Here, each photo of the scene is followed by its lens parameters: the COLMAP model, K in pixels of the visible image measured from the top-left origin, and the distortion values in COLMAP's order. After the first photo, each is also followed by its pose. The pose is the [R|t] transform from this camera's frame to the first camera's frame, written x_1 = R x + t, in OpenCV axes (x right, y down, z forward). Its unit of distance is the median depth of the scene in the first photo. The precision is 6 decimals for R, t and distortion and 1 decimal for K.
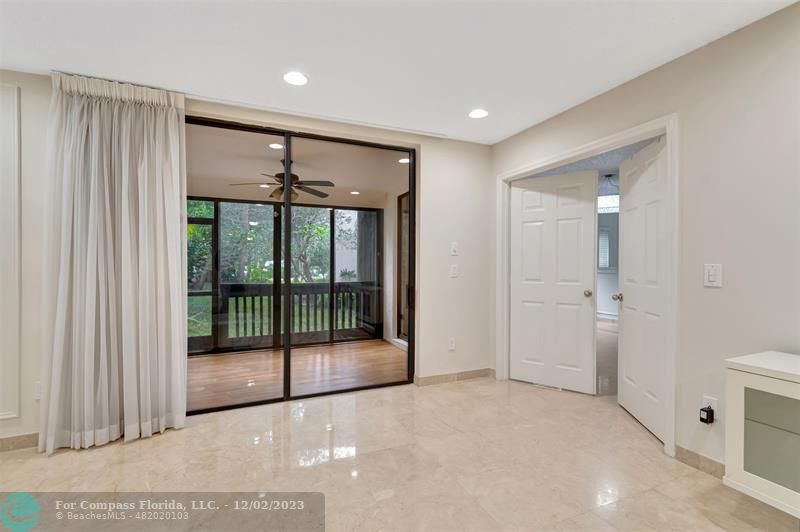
lens RADIAL K [[359.0, 0, 399.2], [0, 359.0, 264.0], [0, 0, 1]] dist [-0.004508, 0.000104]
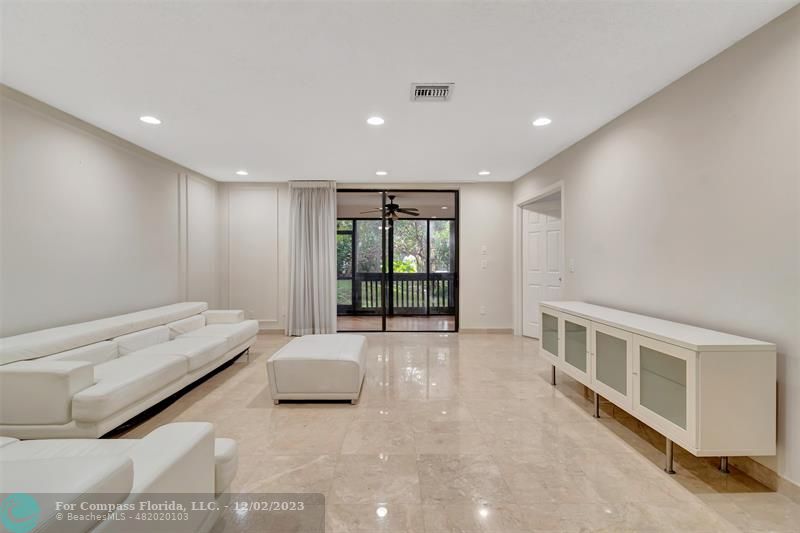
lens RADIAL K [[381.1, 0, 397.1], [0, 381.1, 262.1], [0, 0, 1]] dist [-0.001029, -0.003505]
pose [[0.927591, 0.002805, -0.373587, 0.323514], [0.000778, 0.999955, 0.009439, -0.004481], [0.373597, -0.009047, 0.927547, -0.538678]]
